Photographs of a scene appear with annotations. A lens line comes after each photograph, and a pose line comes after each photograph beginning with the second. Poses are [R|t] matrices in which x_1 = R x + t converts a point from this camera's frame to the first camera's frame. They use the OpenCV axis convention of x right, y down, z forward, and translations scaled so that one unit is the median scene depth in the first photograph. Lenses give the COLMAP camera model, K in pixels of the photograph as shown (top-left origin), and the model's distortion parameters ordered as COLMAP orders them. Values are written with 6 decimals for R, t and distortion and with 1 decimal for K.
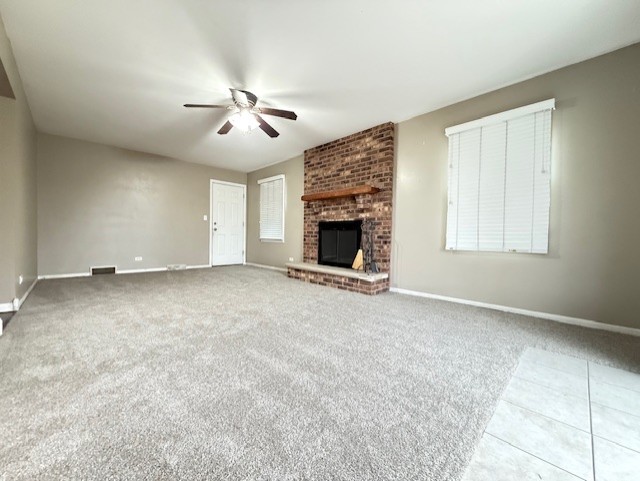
lens RADIAL K [[254.5, 0, 321.2], [0, 254.5, 238.3], [0, 0, 1]] dist [0.003420, 0.000141]
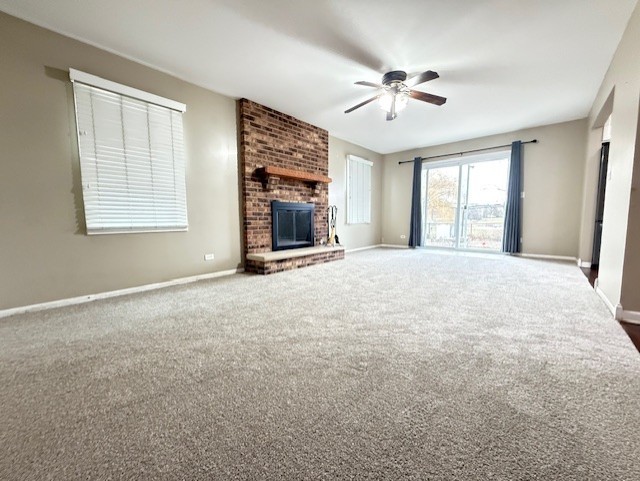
lens RADIAL K [[254.5, 0, 320.7], [0, 254.5, 242.0], [0, 0, 1]] dist [0.003420, 0.000141]
pose [[-0.075107, -0.095882, 0.992555, -0.940680], [0.030054, 0.994697, 0.098363, -0.008937], [-0.996723, 0.037218, -0.071827, 0.974194]]
